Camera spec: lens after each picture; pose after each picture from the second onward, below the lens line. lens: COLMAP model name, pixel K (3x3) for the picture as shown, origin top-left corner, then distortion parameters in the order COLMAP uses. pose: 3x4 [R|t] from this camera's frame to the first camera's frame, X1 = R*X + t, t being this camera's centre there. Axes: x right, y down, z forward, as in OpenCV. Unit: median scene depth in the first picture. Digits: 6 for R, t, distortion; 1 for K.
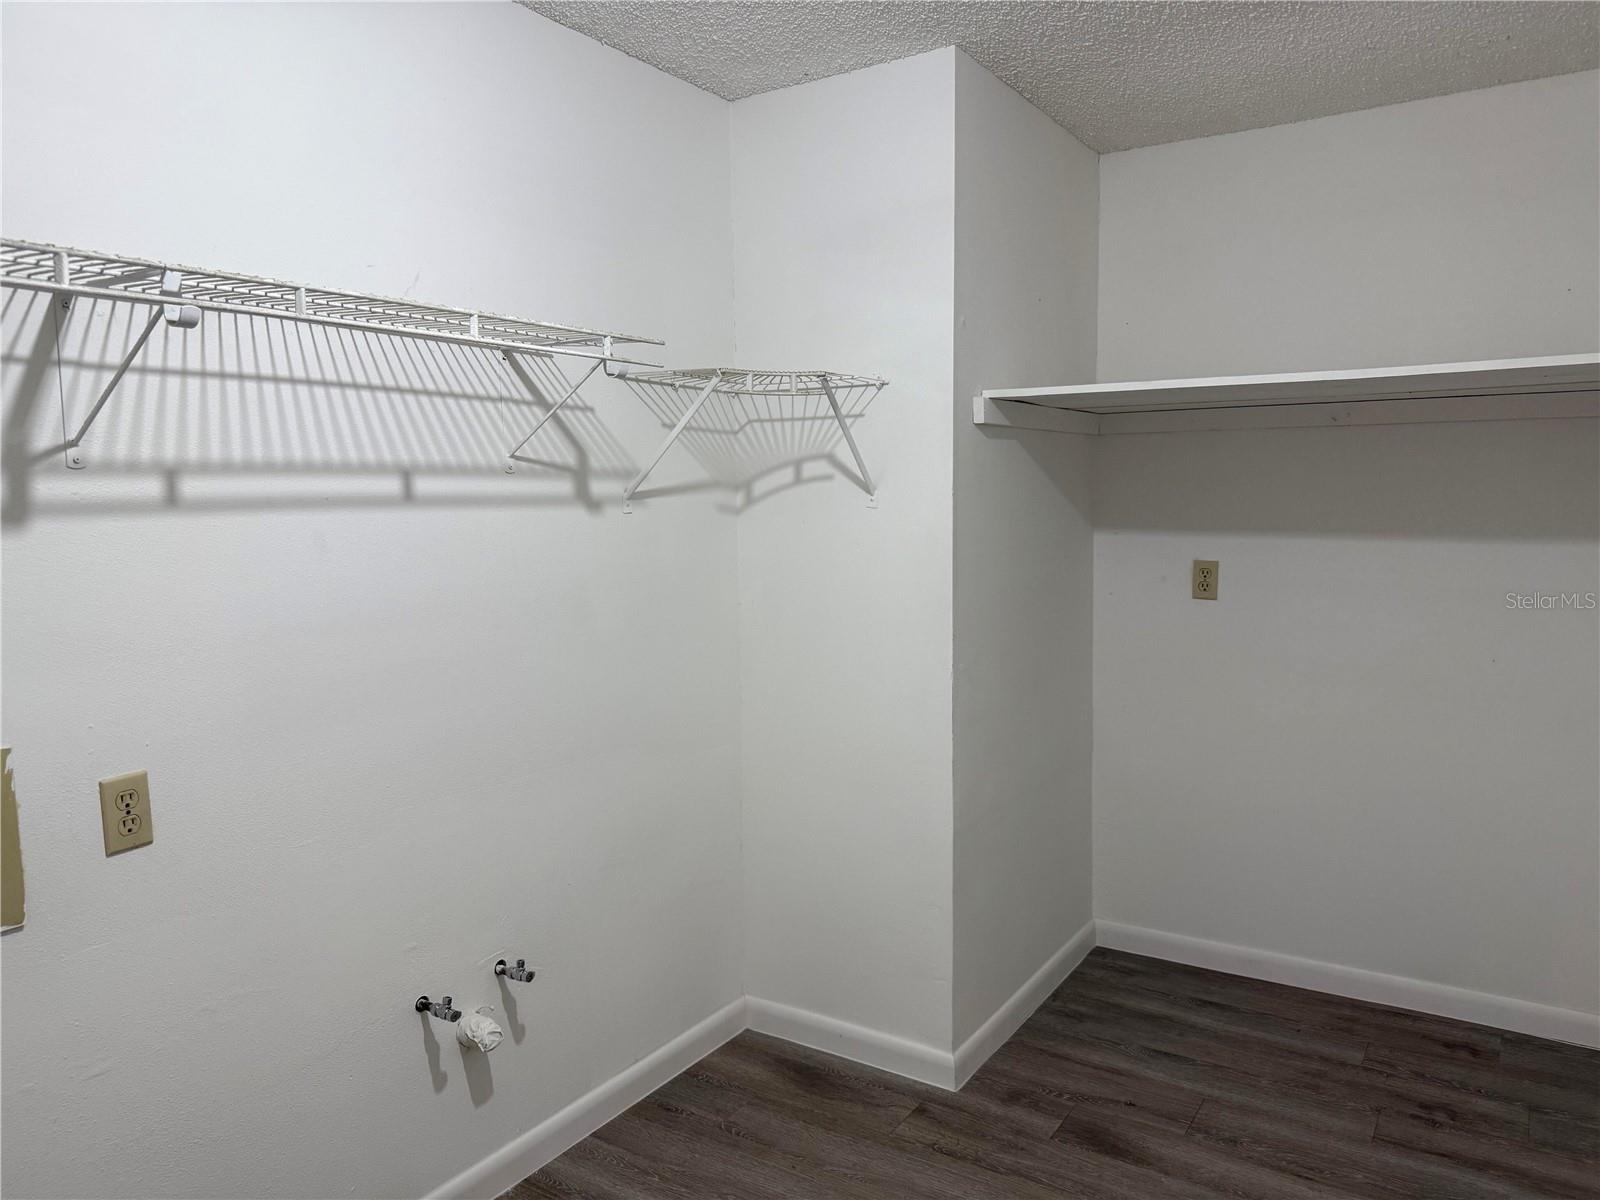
lens RADIAL K [[1136.2, 0, 789.9], [0, 1136.2, 596.9], [0, 0, 1]] dist [0.081321, -0.098593]
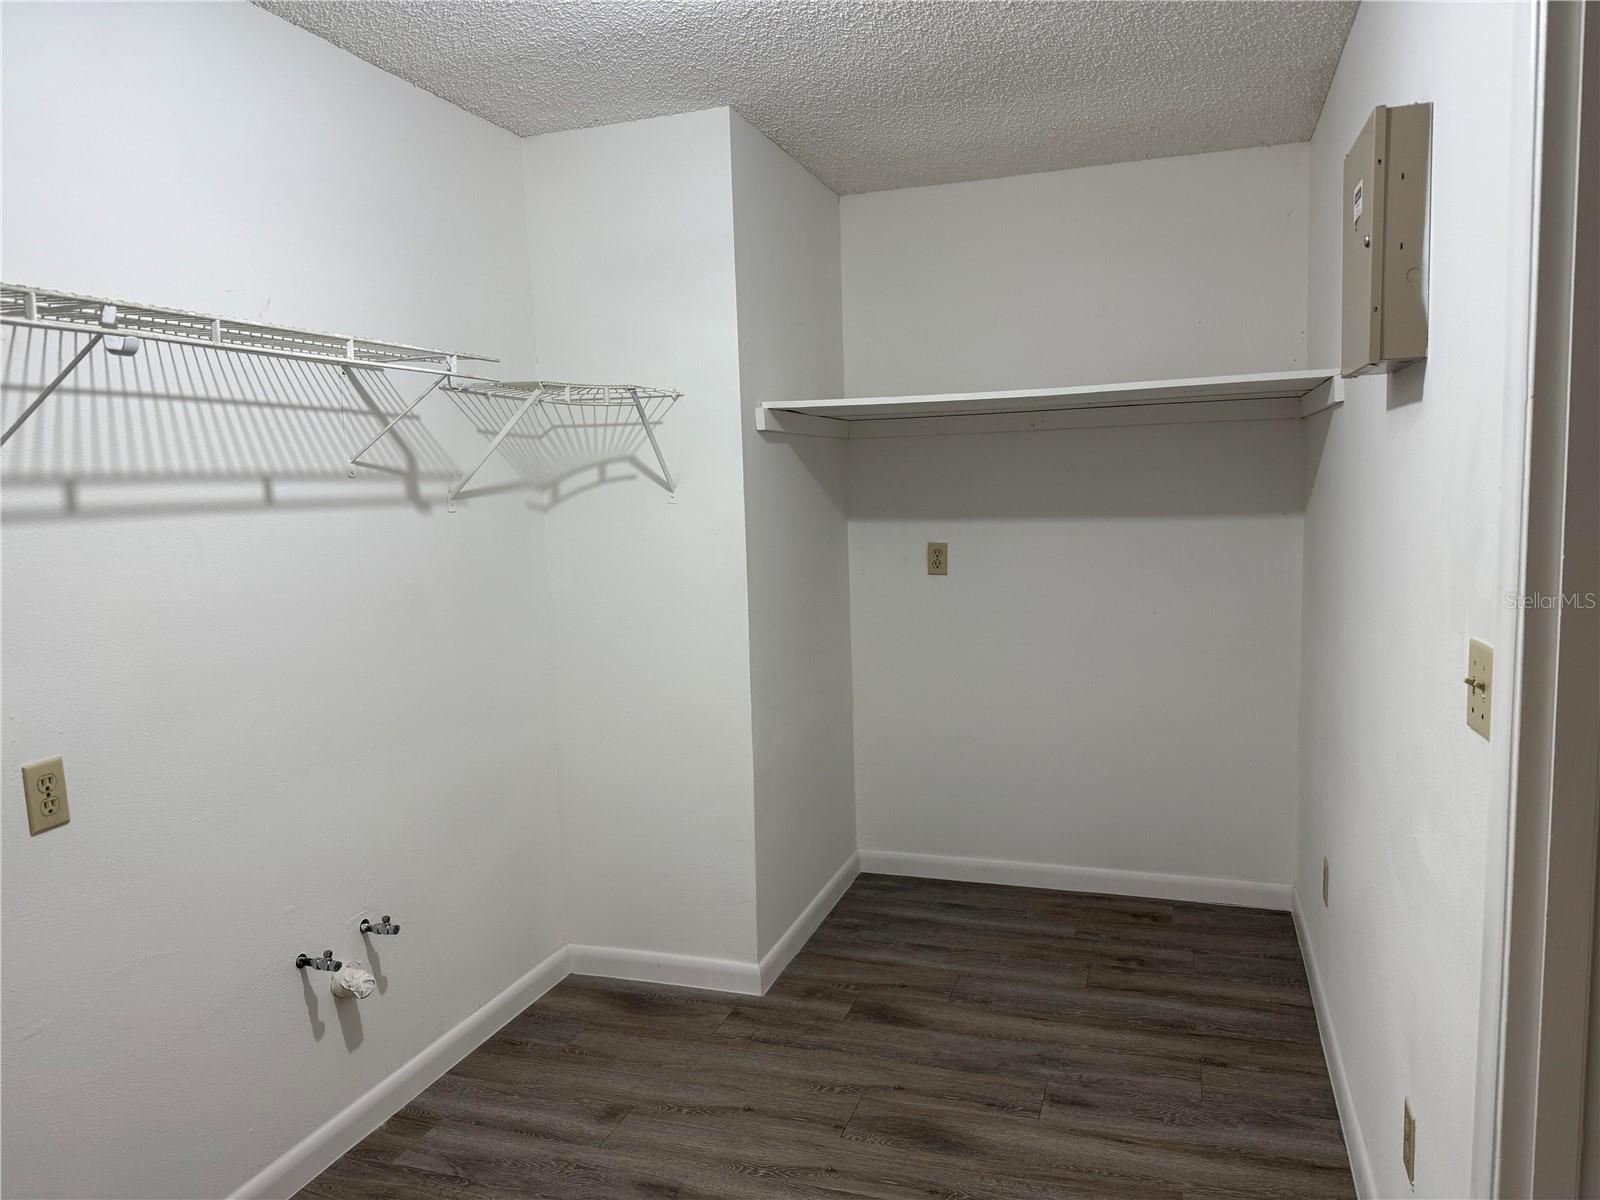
lens RADIAL K [[1108.1, 0, 781.7], [0, 1108.1, 605.3], [0, 0, 1]] dist [0.083914, -0.108515]
pose [[0.972905, -0.042745, 0.227221, -0.086423], [0.039802, 0.999054, 0.017517, 0.010572], [-0.227755, -0.007998, 0.973686, -0.128339]]
